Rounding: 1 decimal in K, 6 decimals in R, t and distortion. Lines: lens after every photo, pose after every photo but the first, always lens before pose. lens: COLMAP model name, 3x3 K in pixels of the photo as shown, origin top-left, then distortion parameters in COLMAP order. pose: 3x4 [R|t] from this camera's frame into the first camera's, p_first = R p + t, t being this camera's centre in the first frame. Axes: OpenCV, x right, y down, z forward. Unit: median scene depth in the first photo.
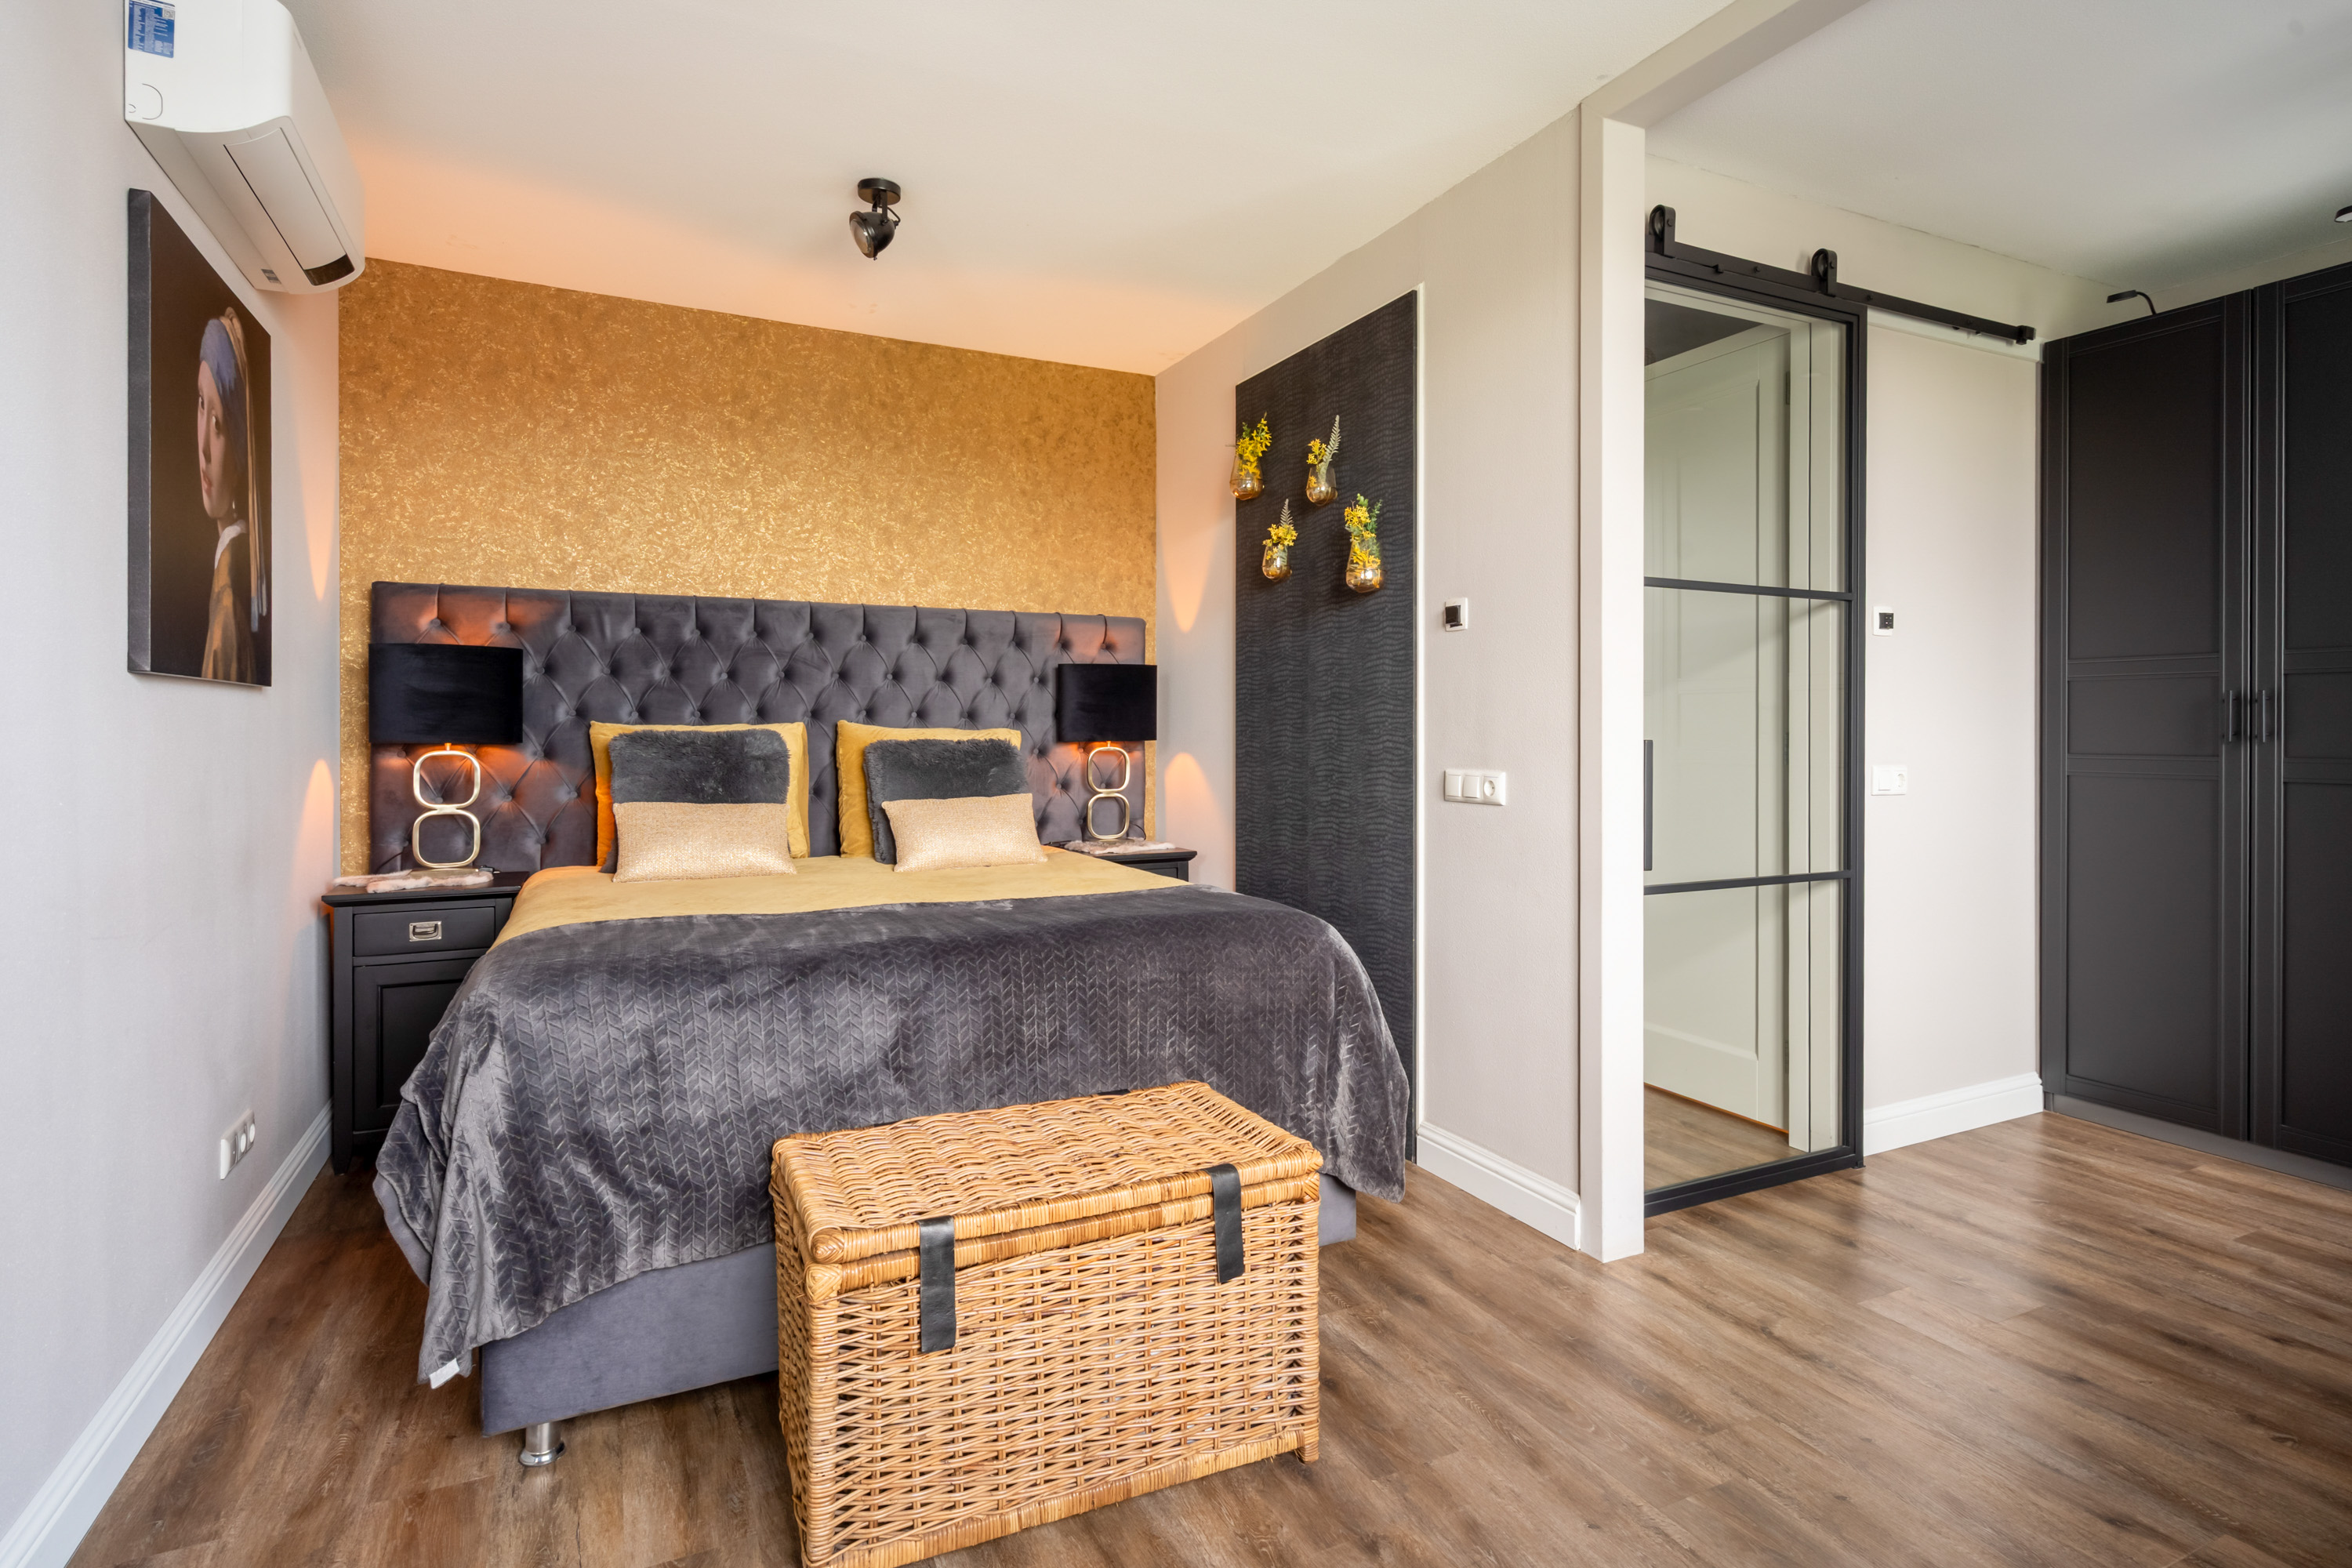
lens RADIAL K [[1161.2, 0, 1171.6], [0, 1161.2, 772.9], [0, 0, 1]] dist [-0.002332, -0.000194]
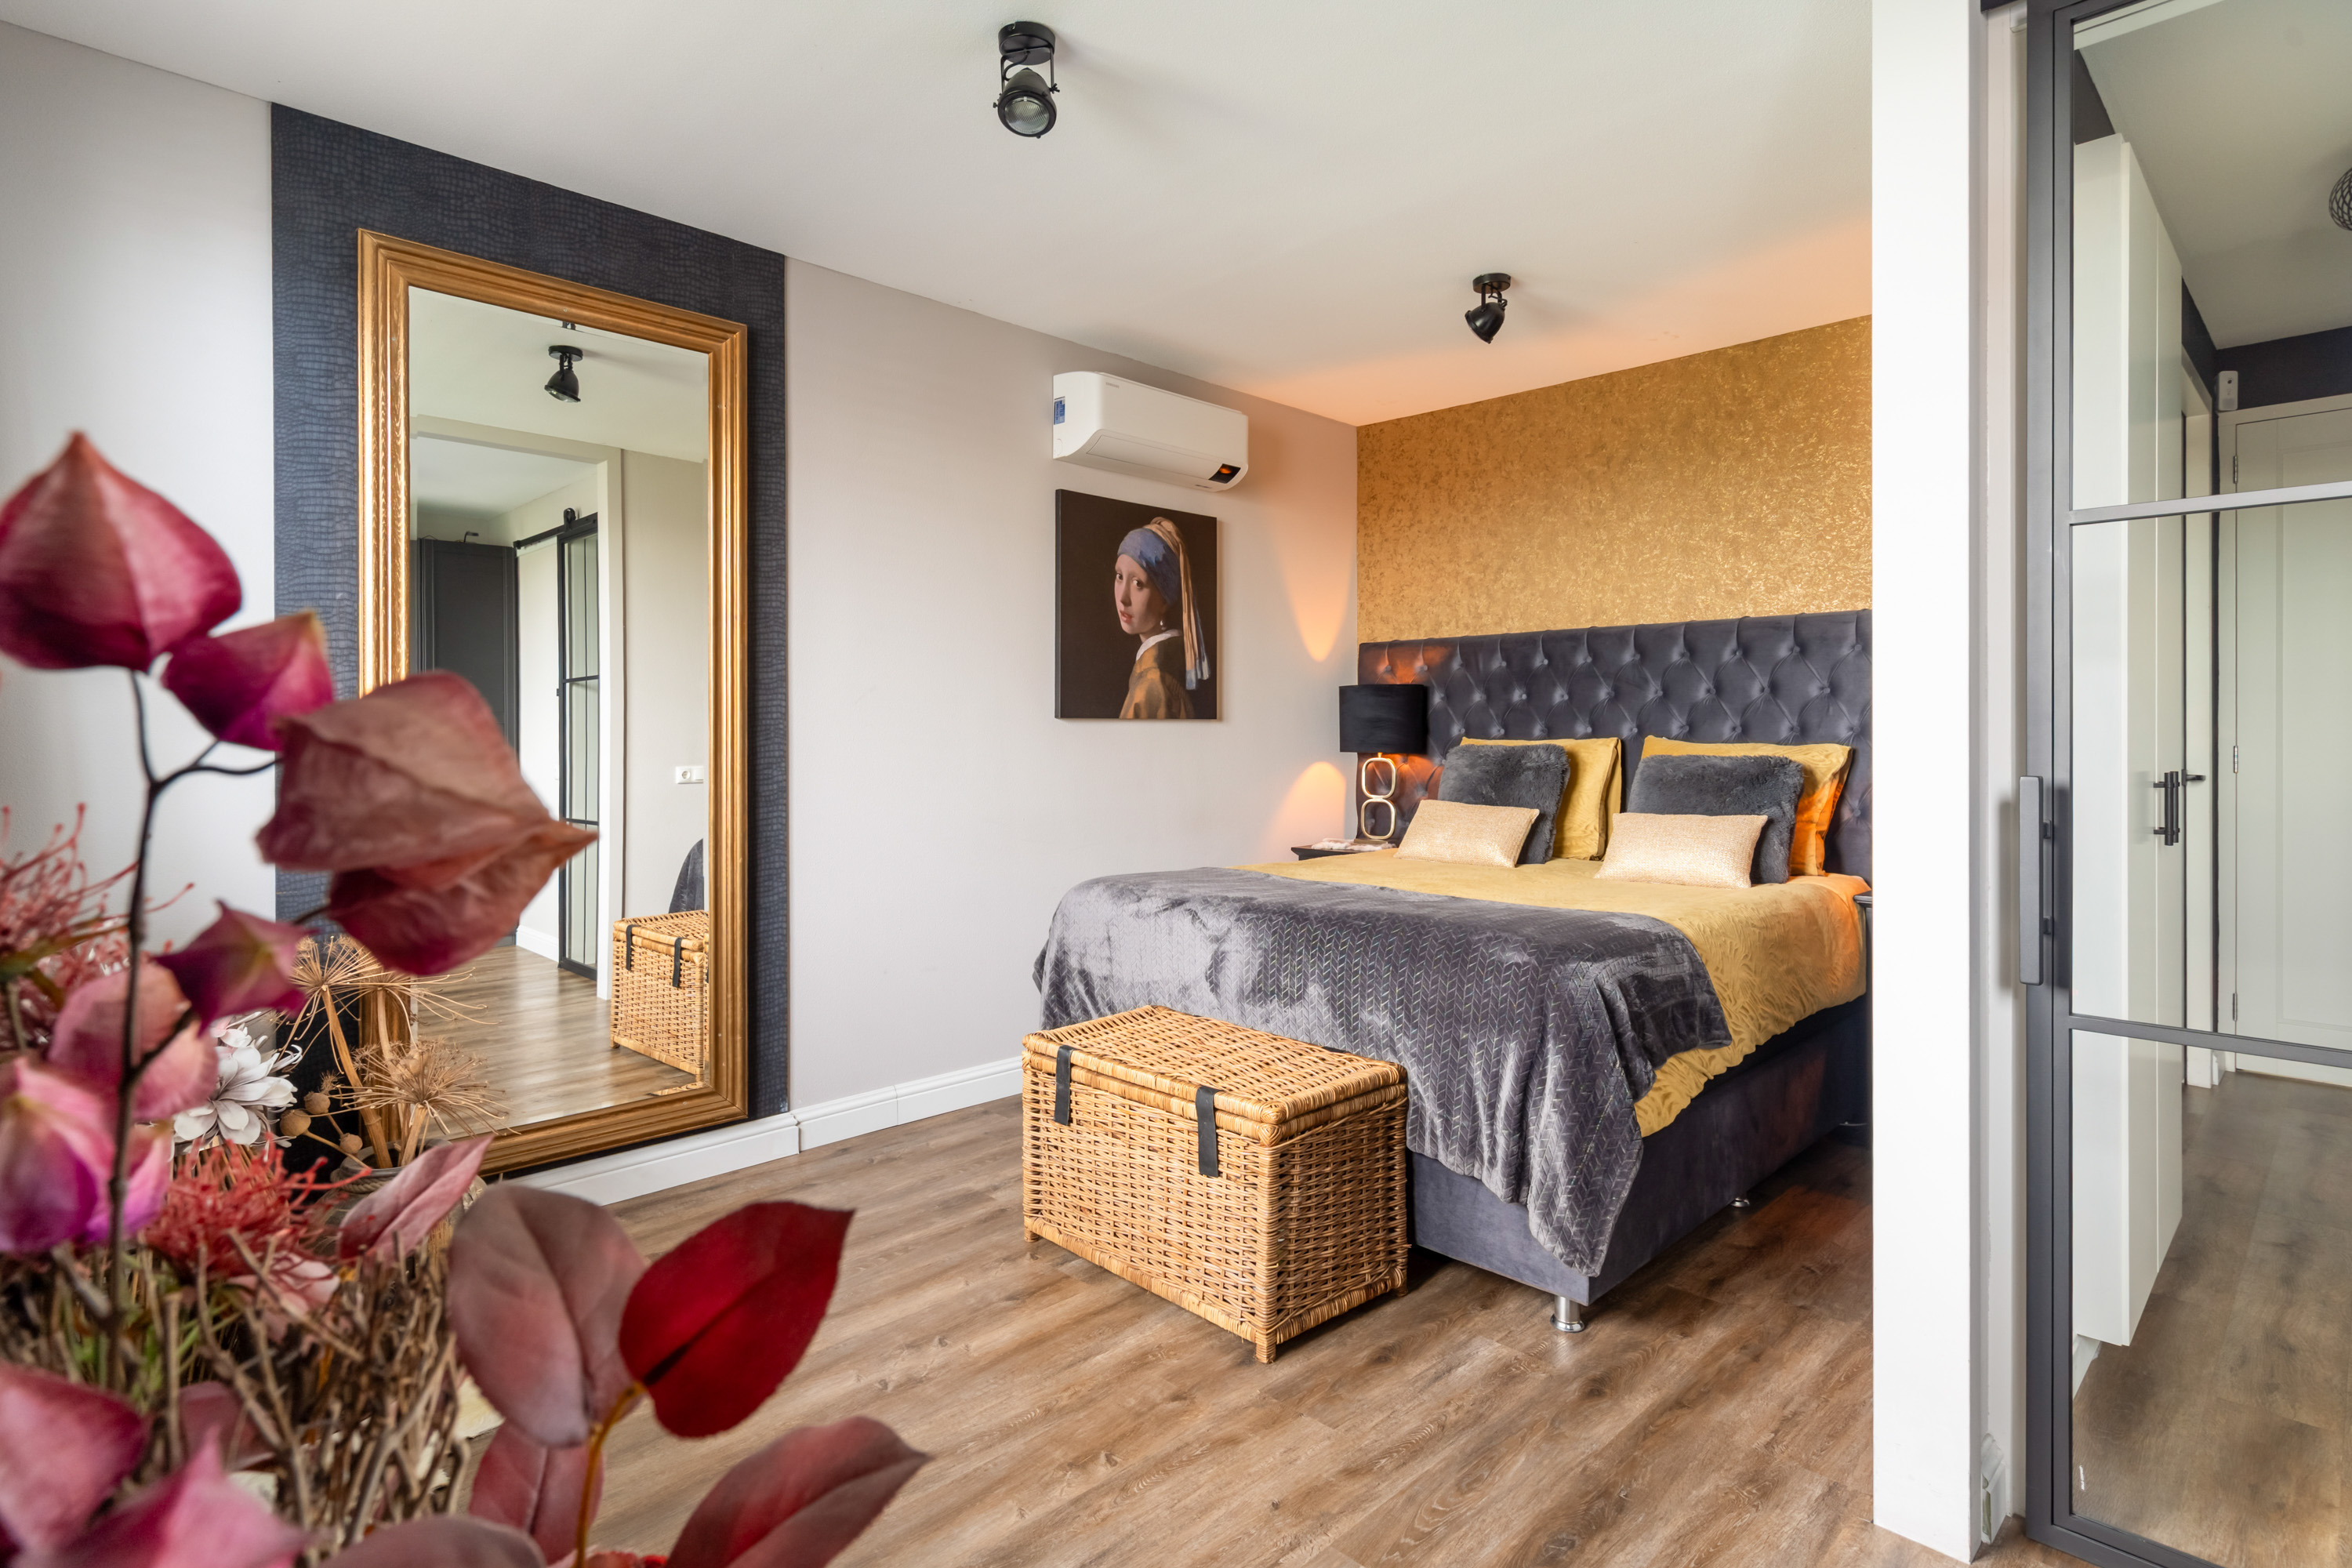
lens RADIAL K [[1196.0, 0, 1172.7], [0, 1196.0, 733.3], [0, 0, 1]] dist [0.001286, -0.000043]
pose [[0.318719, 0.001541, -0.947848, 0.659208], [-0.025910, 0.999639, -0.007087, -0.028650], [0.947495, 0.026818, 0.318644, 0.252849]]
